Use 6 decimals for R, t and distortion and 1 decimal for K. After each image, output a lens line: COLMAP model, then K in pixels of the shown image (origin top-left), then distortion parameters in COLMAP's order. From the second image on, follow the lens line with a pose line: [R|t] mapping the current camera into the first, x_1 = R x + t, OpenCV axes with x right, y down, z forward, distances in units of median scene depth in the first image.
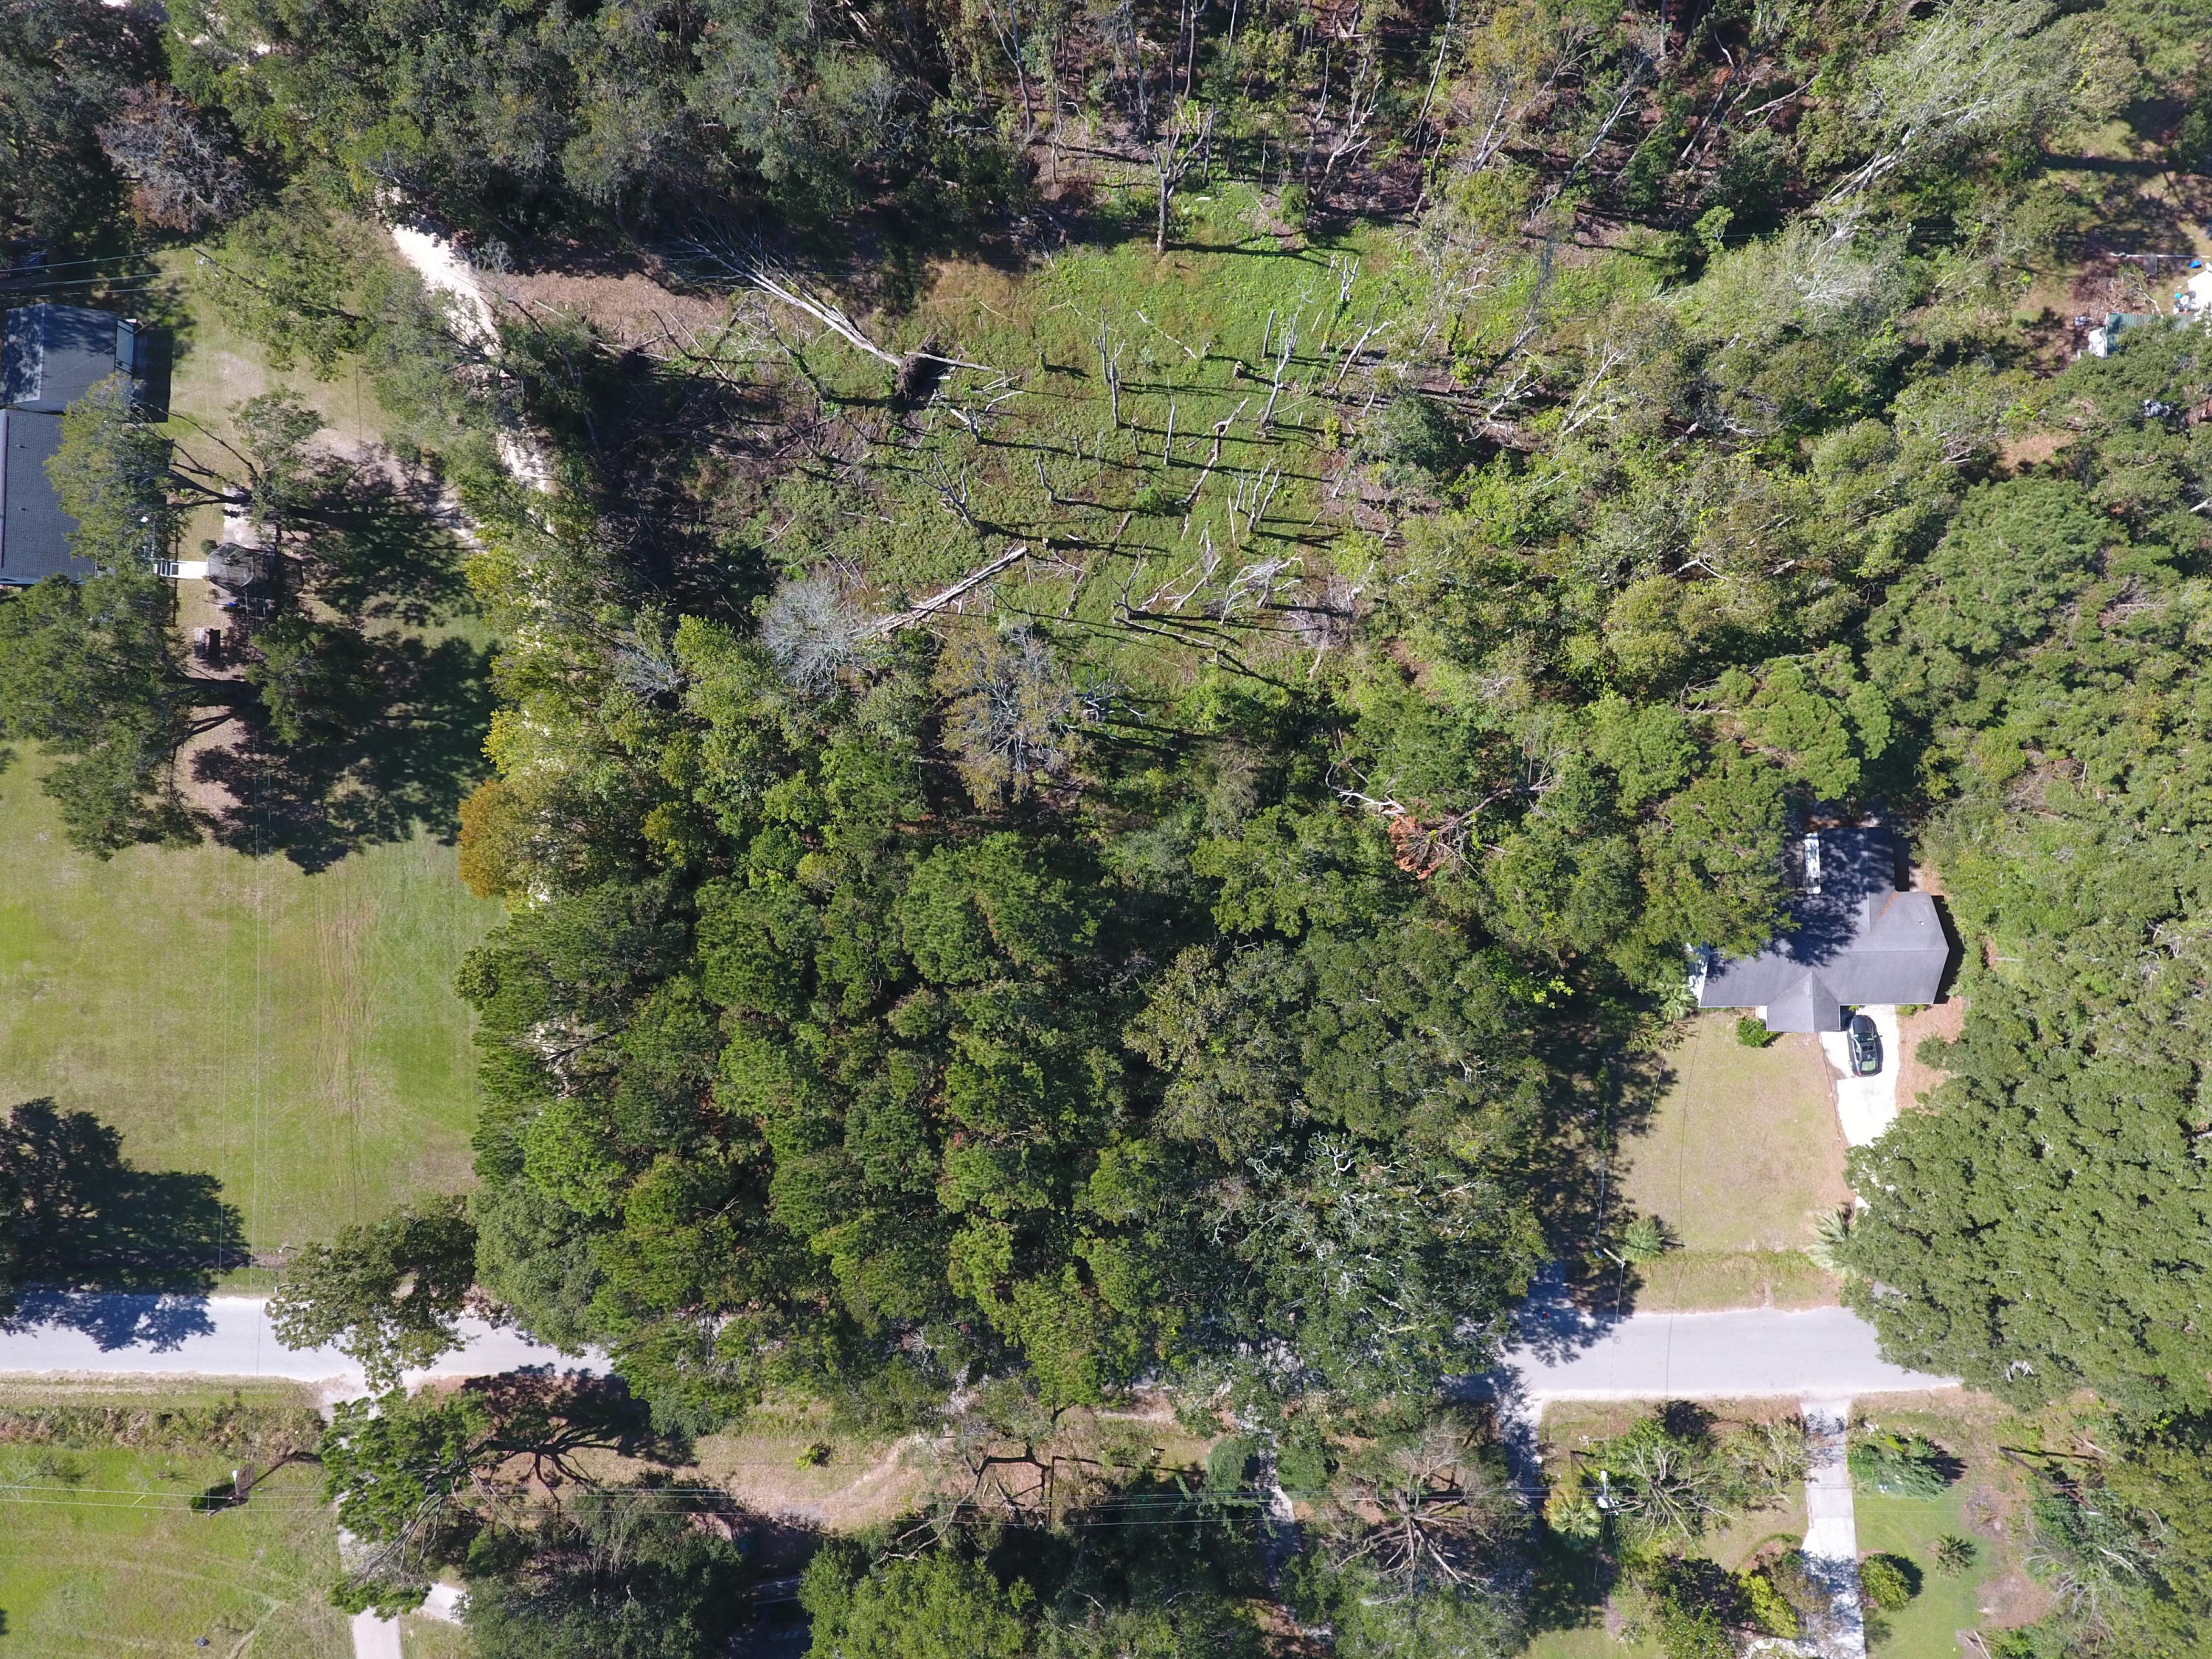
lens RADIAL K [[1301.3, 0, 1104.3], [0, 1301.3, 816.4], [0, 0, 1]] dist [-0.006397, 0.001550]
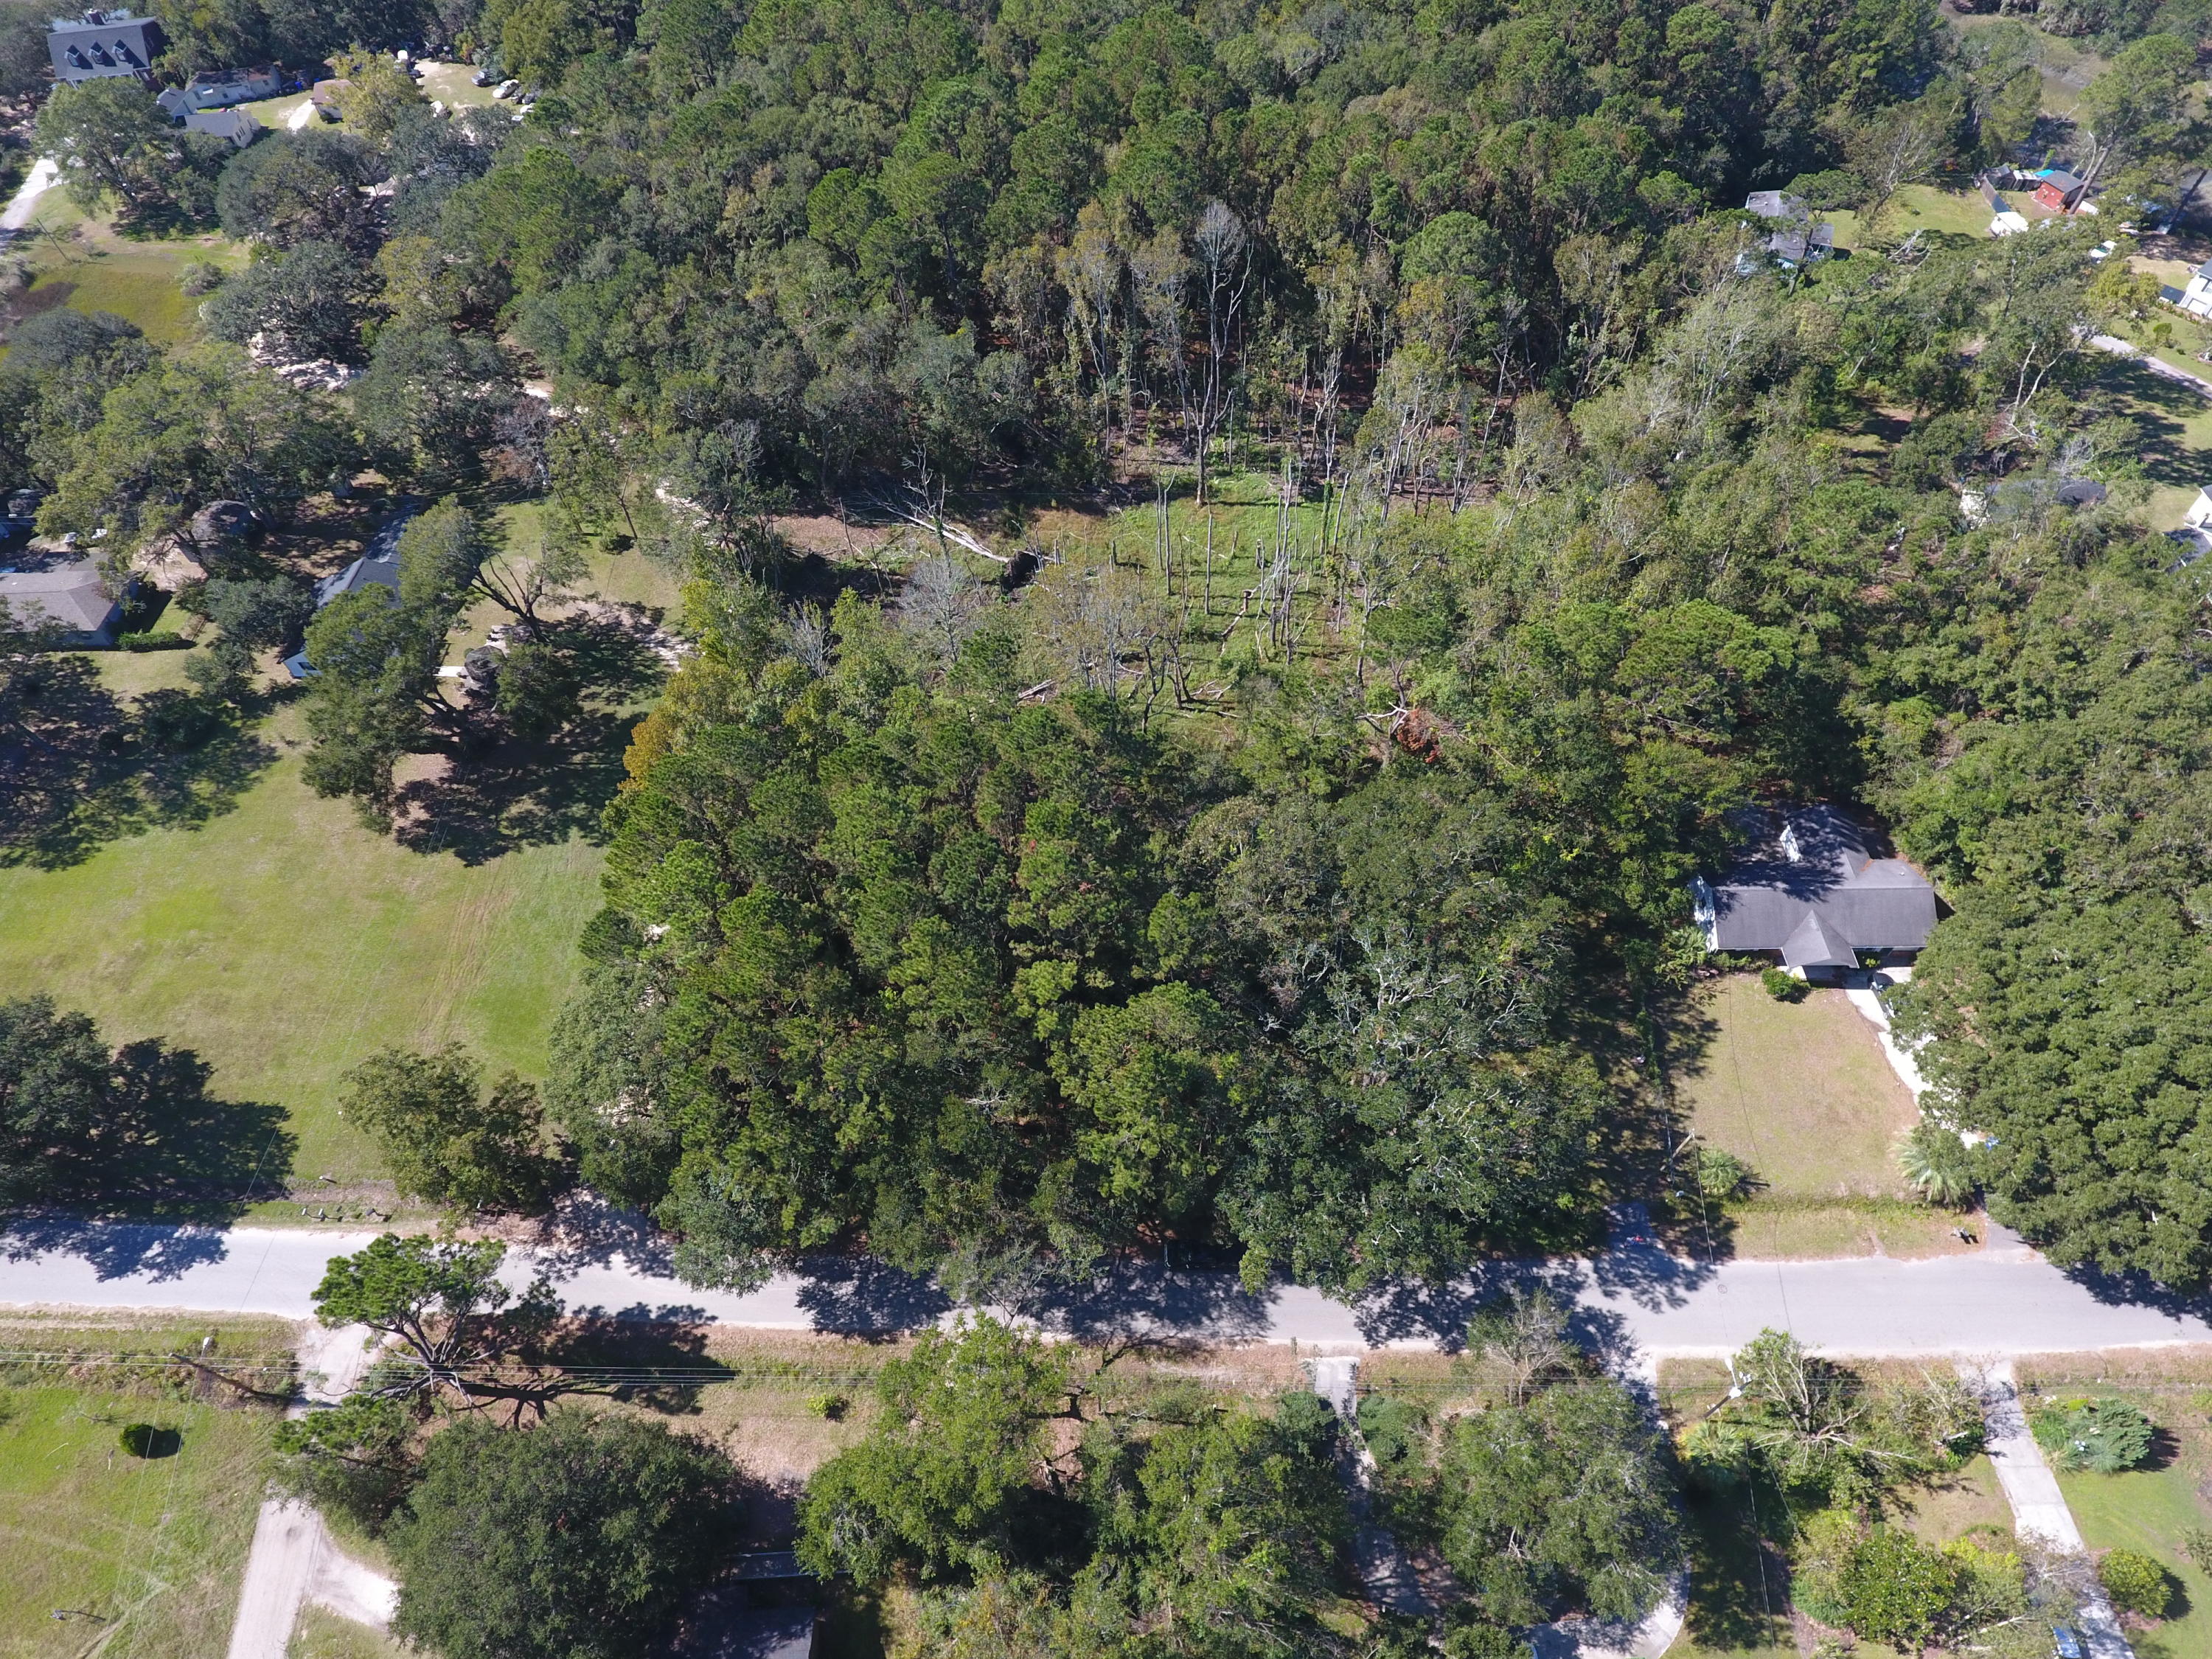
lens RADIAL K [[1278.9, 0, 1090.8], [0, 1278.9, 817.8], [0, 0, 1]] dist [-0.003319, -0.000377]
pose [[0.999166, 0.011776, -0.039089, -0.017114], [-0.032207, 0.815741, -0.577520, 0.647101], [0.025086, 0.578297, 0.815440, 0.065304]]
